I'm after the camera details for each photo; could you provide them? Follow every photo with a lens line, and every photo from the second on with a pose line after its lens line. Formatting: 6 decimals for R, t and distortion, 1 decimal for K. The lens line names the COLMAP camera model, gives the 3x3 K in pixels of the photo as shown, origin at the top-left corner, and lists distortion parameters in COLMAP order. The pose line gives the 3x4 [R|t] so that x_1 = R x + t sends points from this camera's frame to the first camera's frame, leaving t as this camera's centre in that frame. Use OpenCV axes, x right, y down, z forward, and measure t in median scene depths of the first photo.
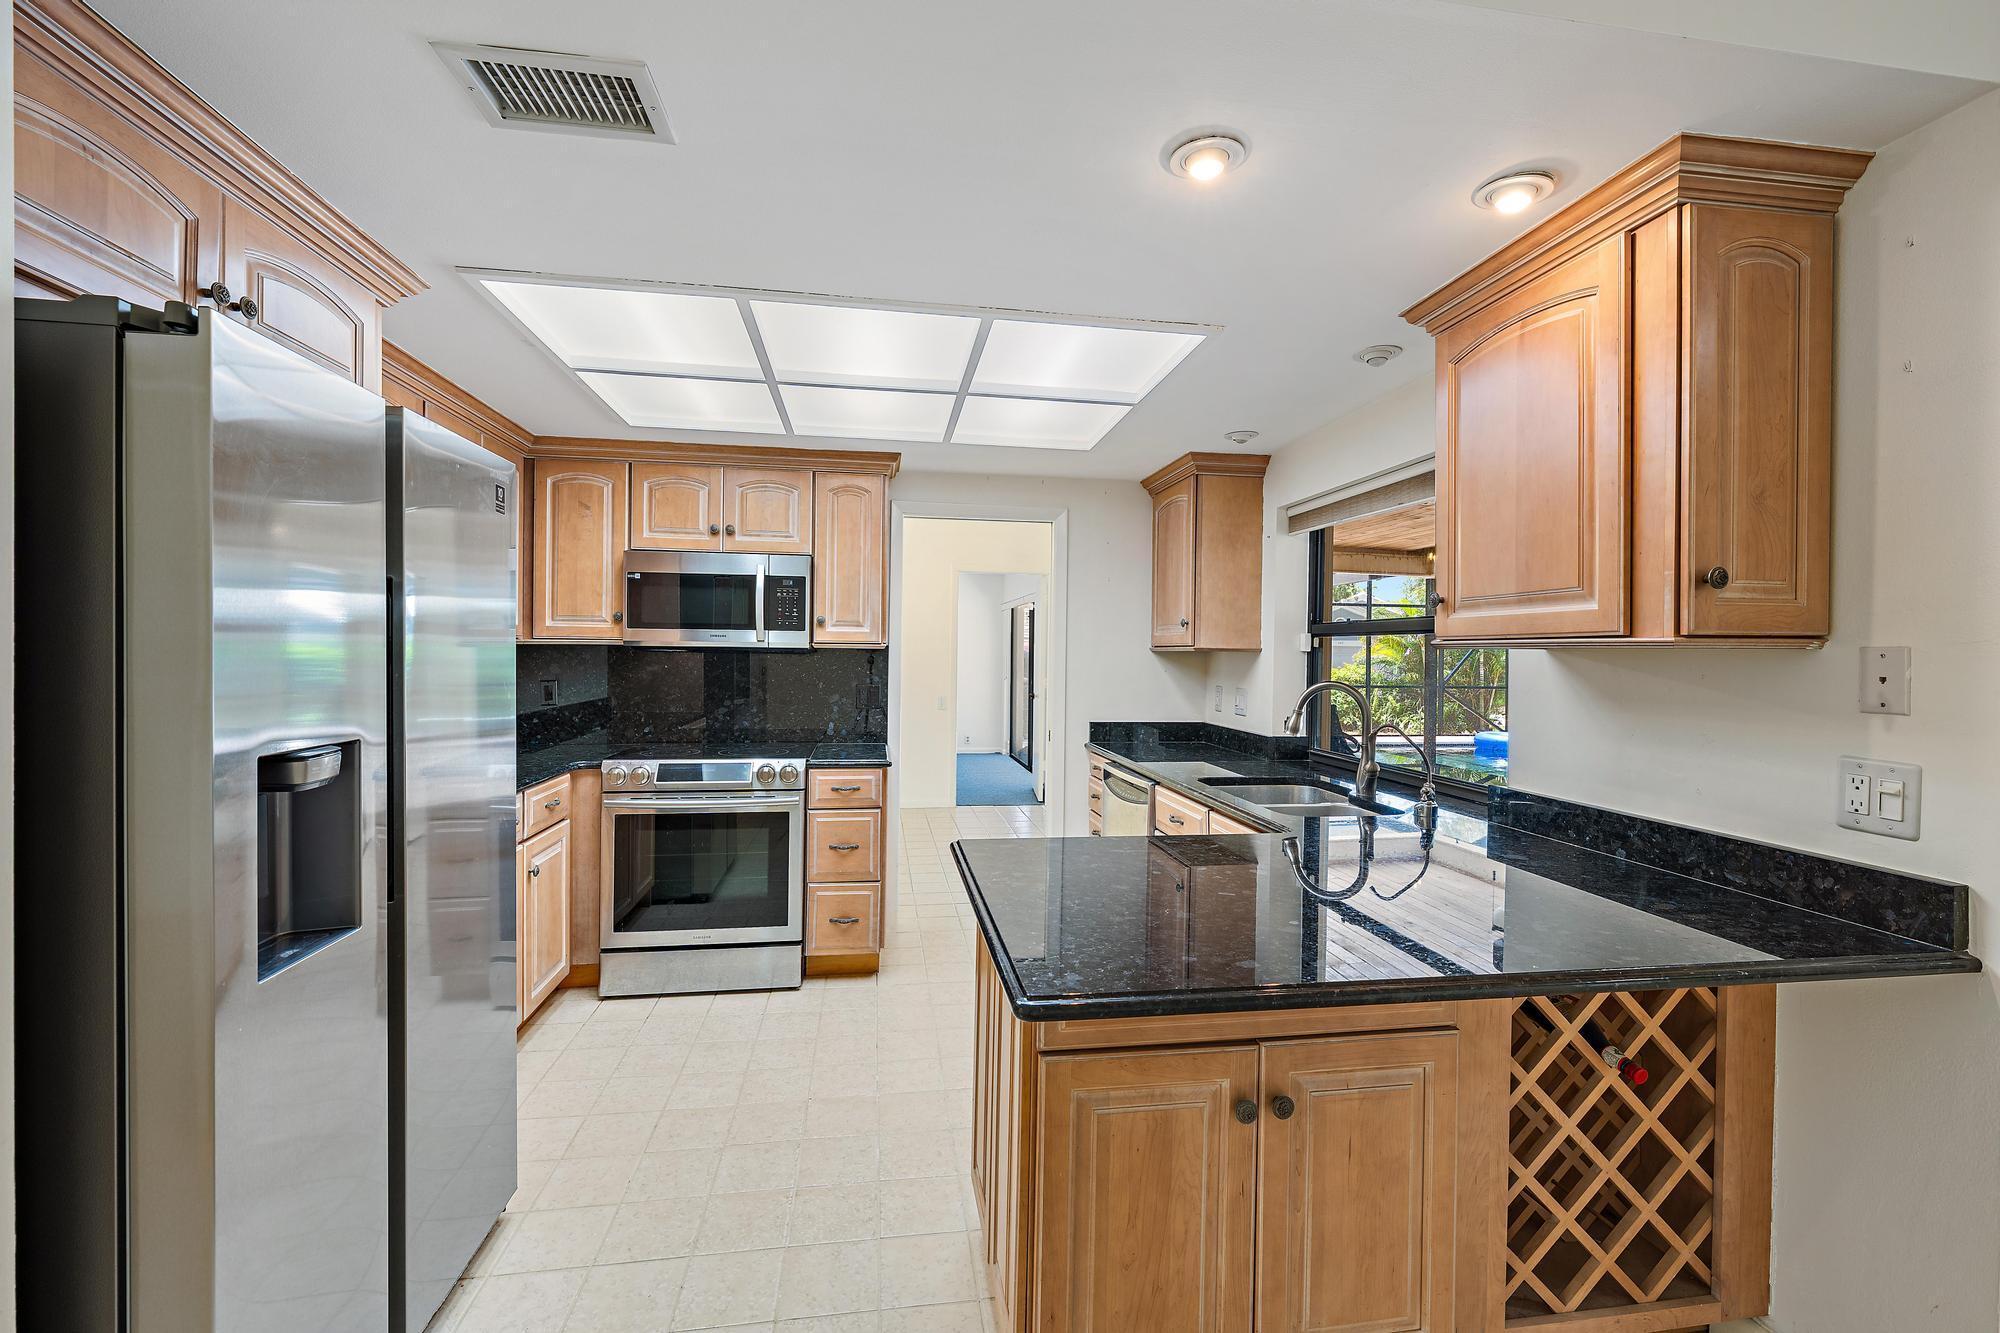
lens RADIAL K [[837.8, 0, 993.9], [0, 837.8, 665.4], [0, 0, 1]] dist [0.001934, 0.000196]
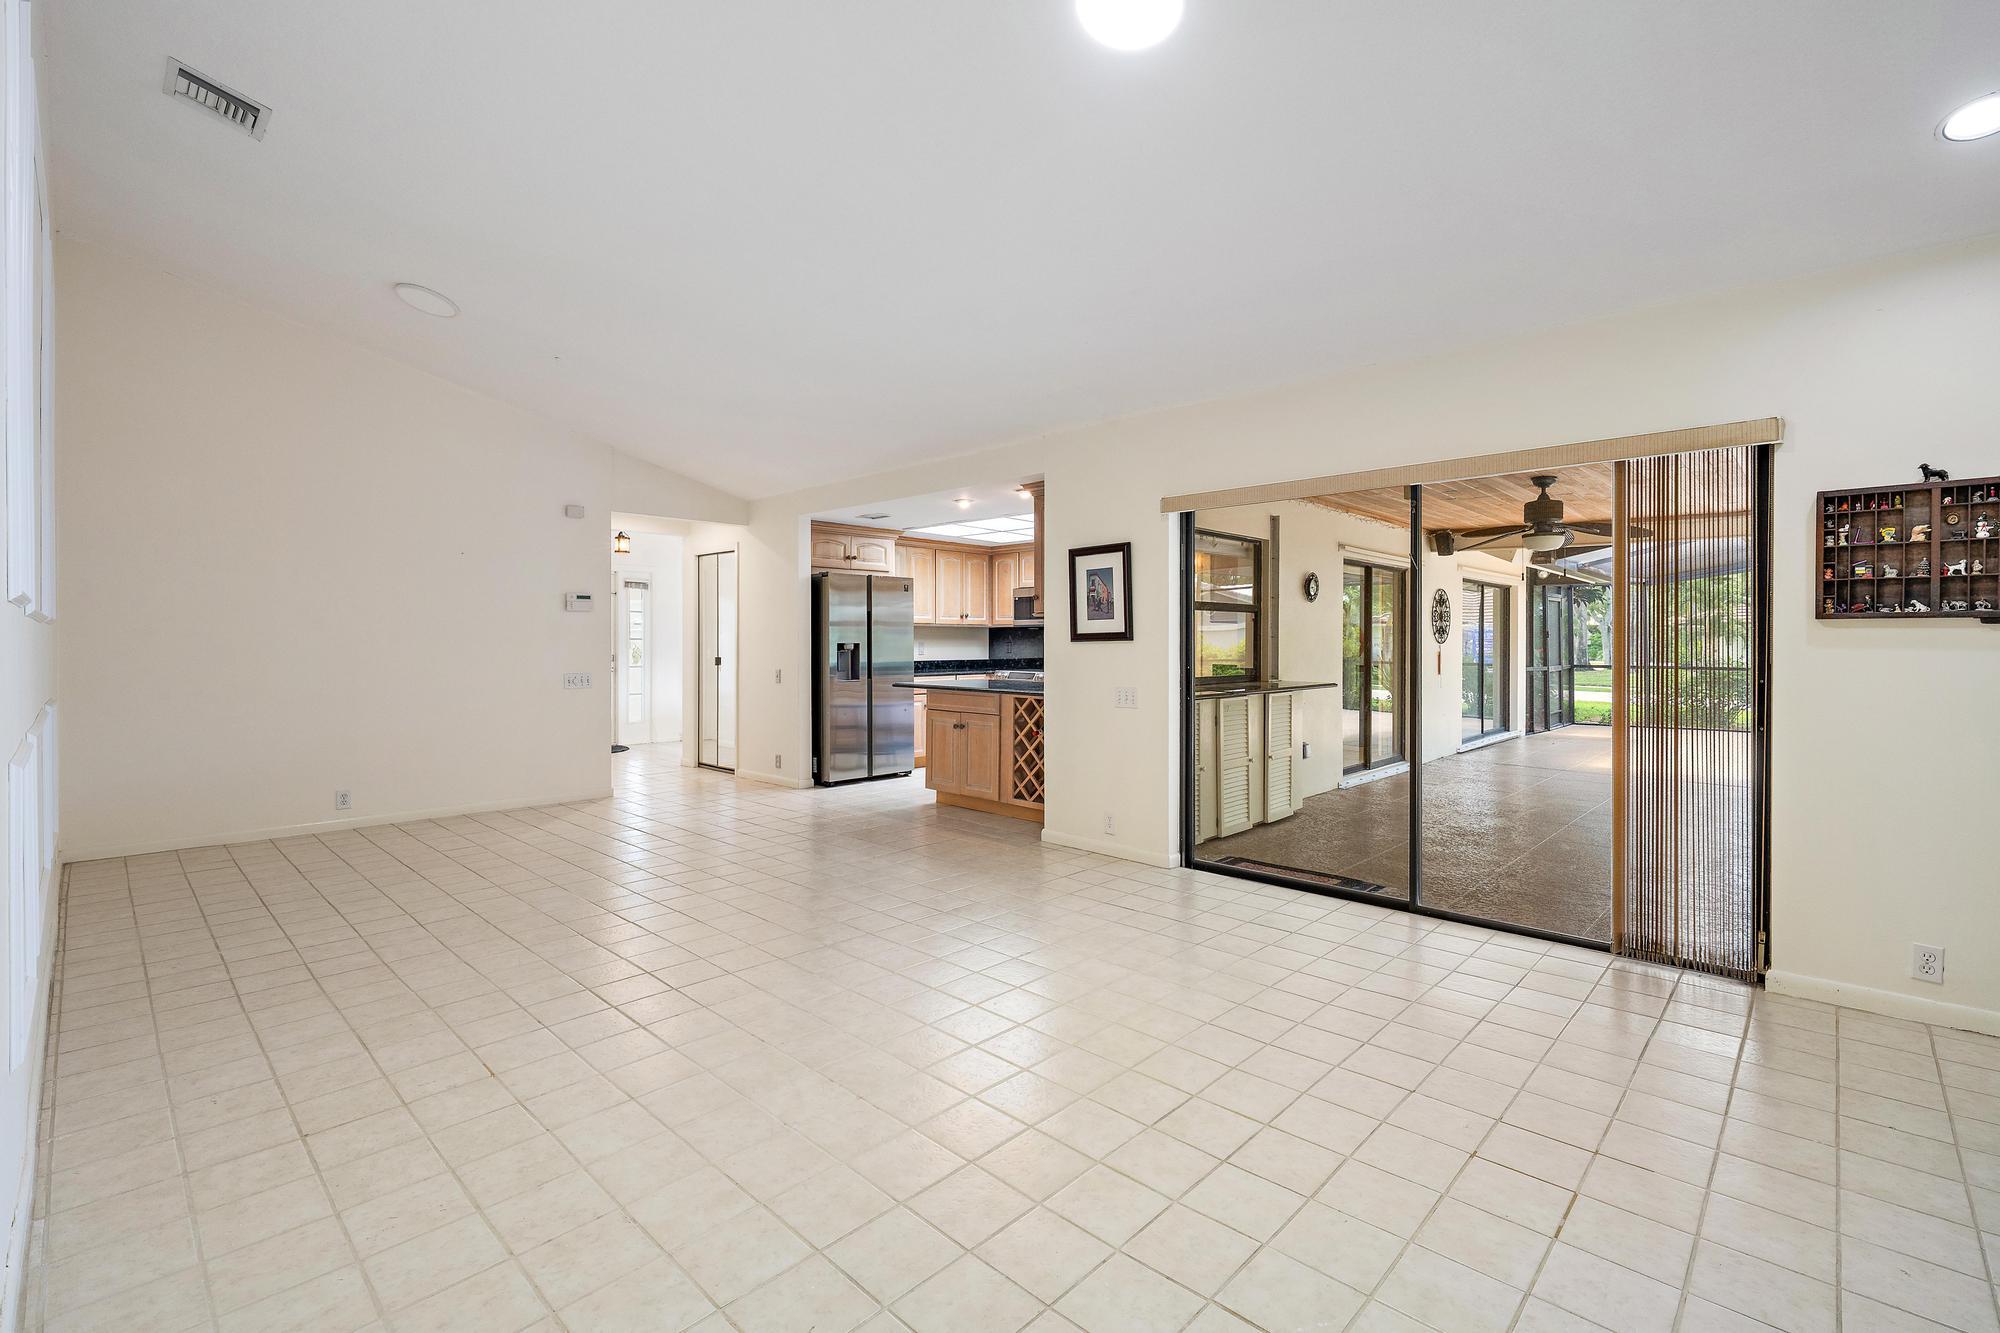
lens RADIAL K [[873.9, 0, 1002.1], [0, 873.9, 656.5], [0, 0, 1]] dist [-0.001759, -0.000379]
pose [[0.627090, 0.002863, -0.778941, 3.799129], [-0.007830, 0.999966, -0.002628, 0.169719], [0.778907, 0.007747, 0.627091, -1.578048]]
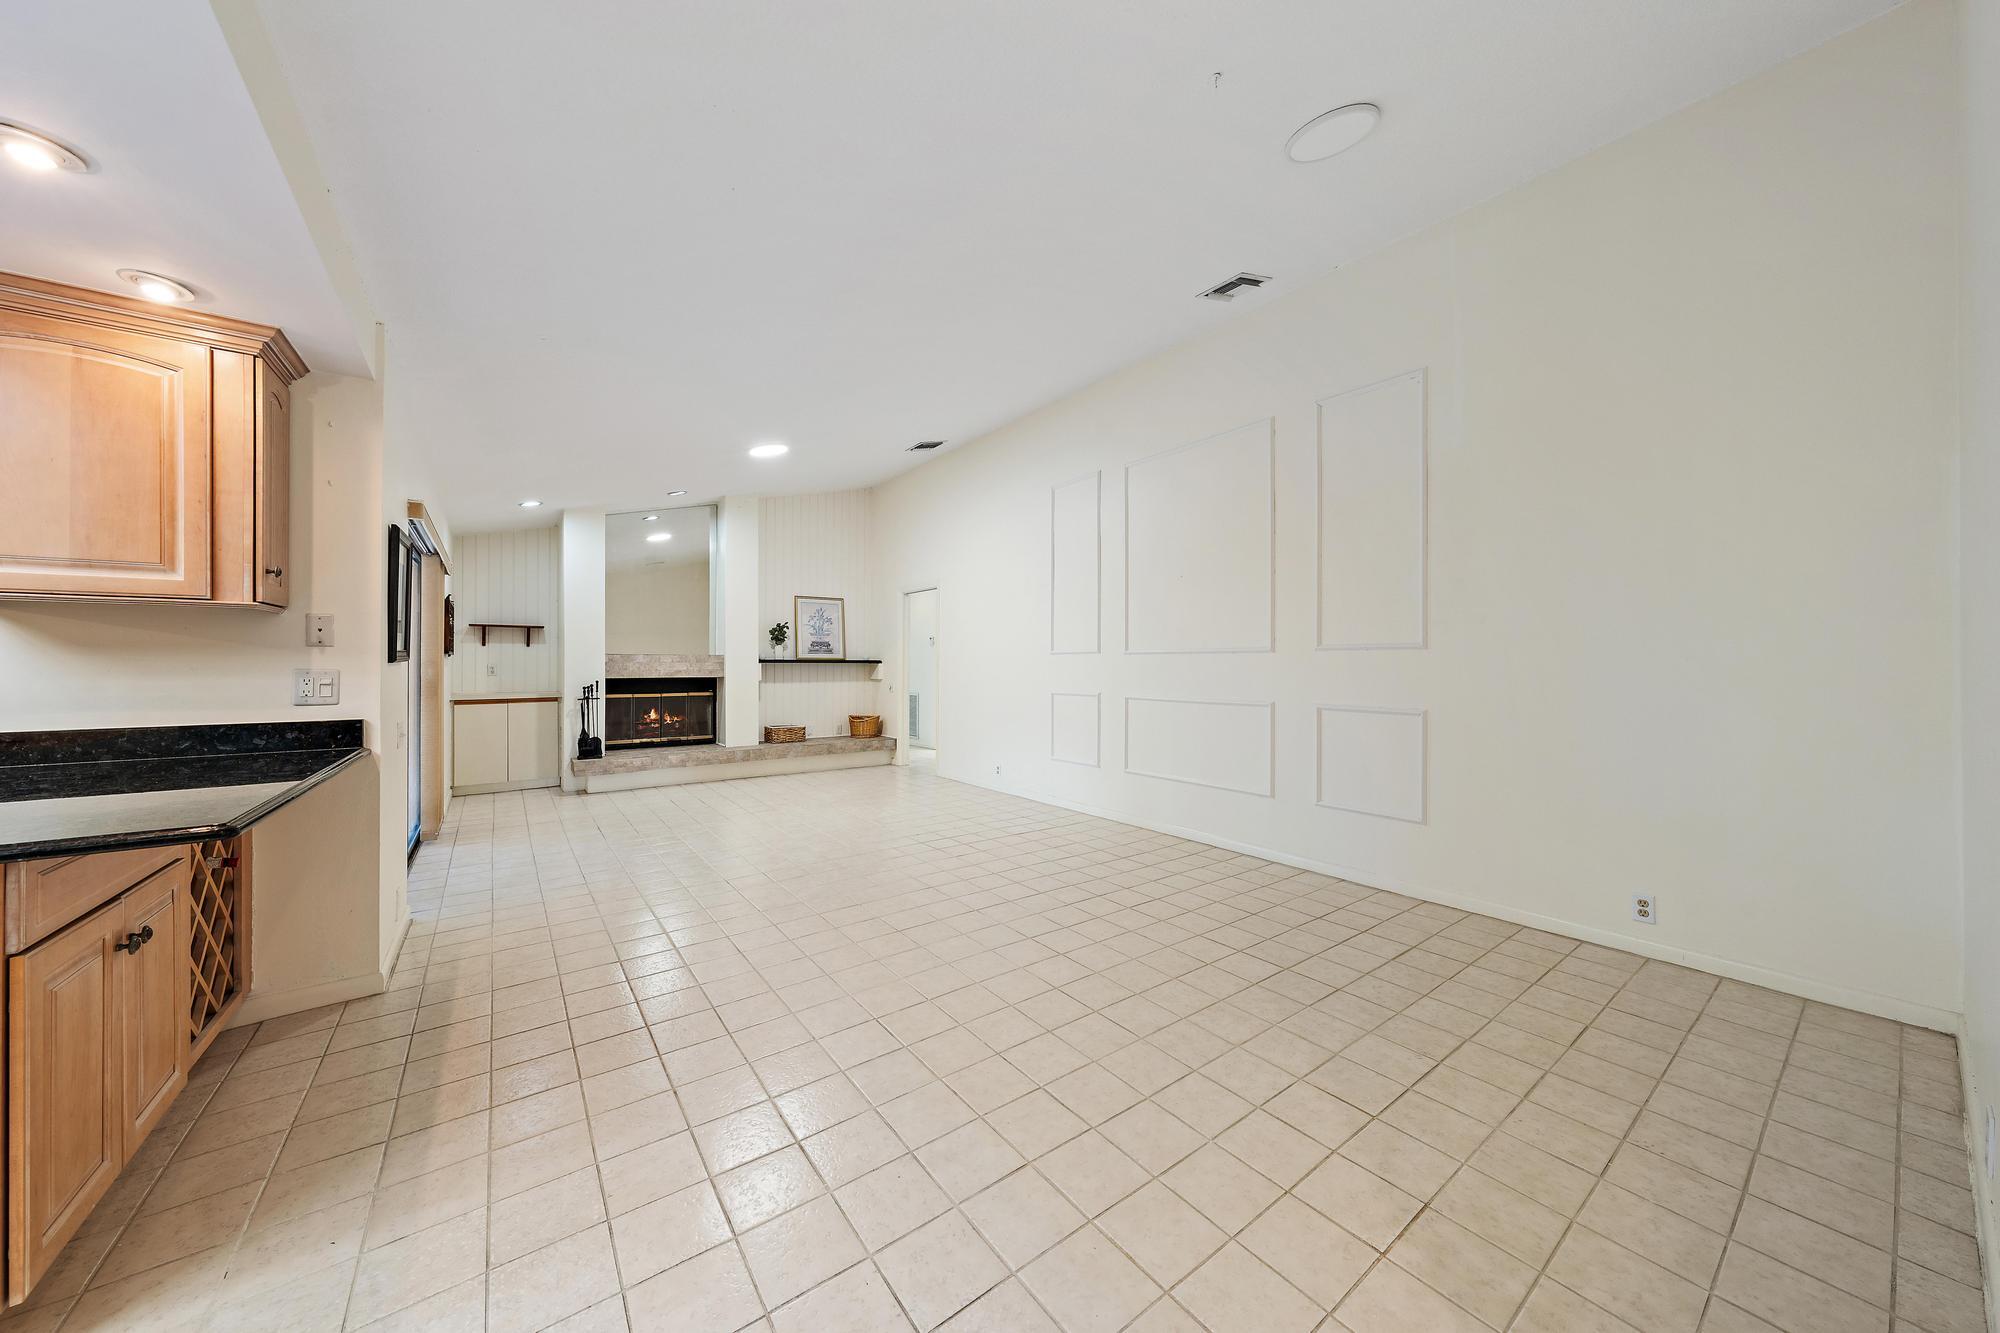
lens RADIAL K [[665.8, 0, 1009.0], [0, 665.8, 663.5], [0, 0, 1]] dist [-0.002102, -0.000078]
pose [[-0.496633, -0.009328, 0.867911, -1.191398], [0.009643, 0.999821, 0.016264, 0.088062], [-0.867907, 0.016446, -0.496454, 0.333095]]
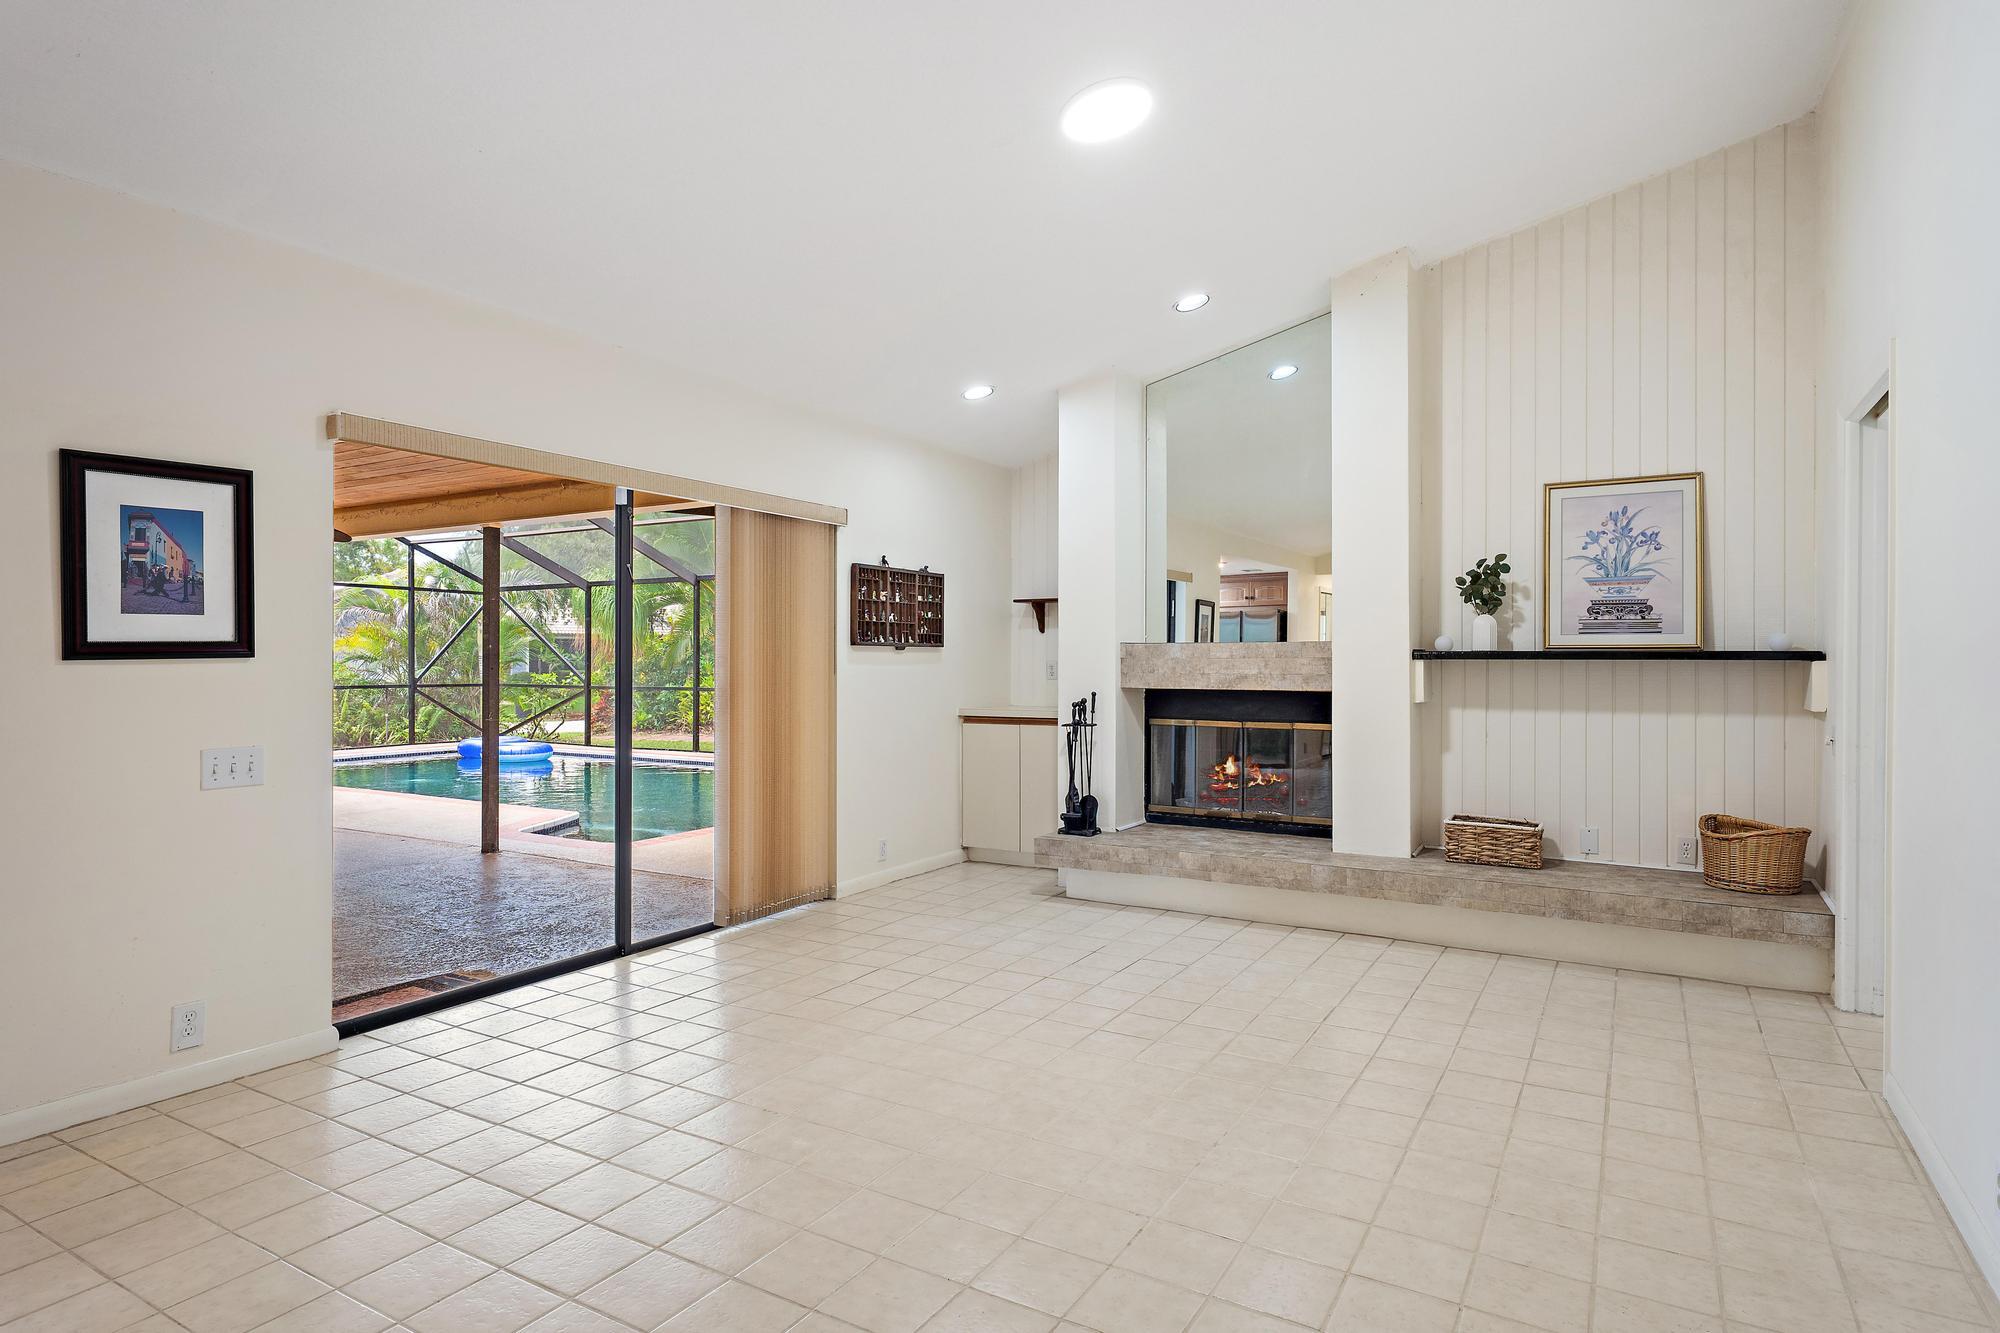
lens RADIAL K [[1086.4, 0, 1007.4], [0, 1086.4, 666.3], [0, 0, 1]] dist [-0.001166, 0.002065]
pose [[0.614429, -0.013903, 0.788849, 0.733579], [0.018765, 0.999819, 0.003005, 0.135415], [-0.788749, 0.012956, 0.614579, -1.652095]]
